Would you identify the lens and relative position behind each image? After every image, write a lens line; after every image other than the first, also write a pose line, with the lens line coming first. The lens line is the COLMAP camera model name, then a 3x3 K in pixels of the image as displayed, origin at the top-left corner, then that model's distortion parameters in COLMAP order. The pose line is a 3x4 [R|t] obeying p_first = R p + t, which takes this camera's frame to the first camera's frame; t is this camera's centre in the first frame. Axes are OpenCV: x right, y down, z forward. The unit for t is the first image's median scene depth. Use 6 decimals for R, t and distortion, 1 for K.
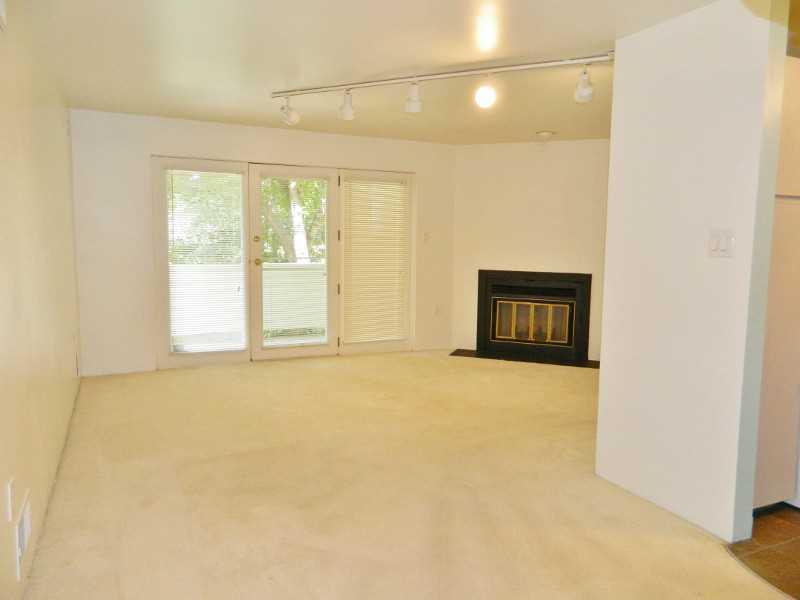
lens RADIAL K [[585.9, 0, 403.1], [0, 585.9, 302.4], [0, 0, 1]] dist [0.007442, -0.013416]
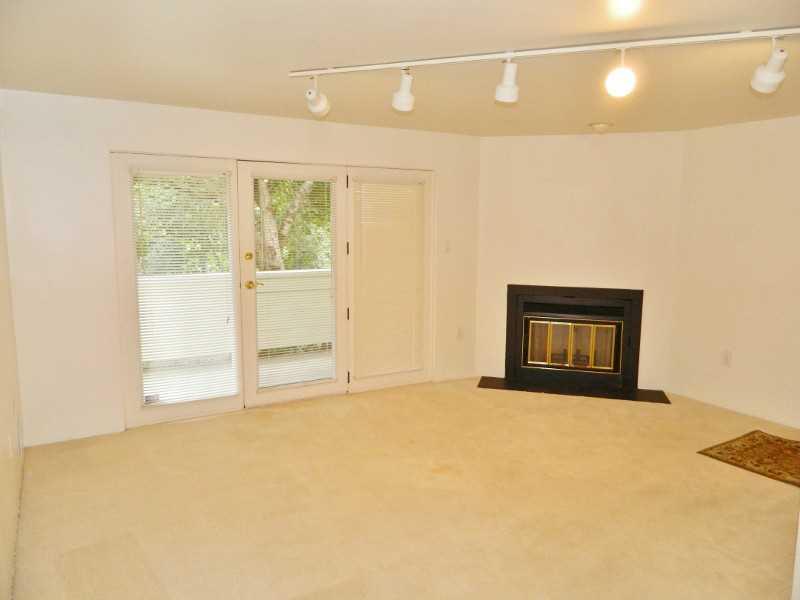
lens RADIAL K [[585.9, 0, 396.3], [0, 585.9, 297.8], [0, 0, 1]] dist [0.007442, -0.013416]
pose [[0.995789, -0.019488, 0.089574, -0.112859], [0.017401, 0.999560, 0.024019, -0.062128], [-0.090003, -0.022359, 0.995690, 0.174775]]
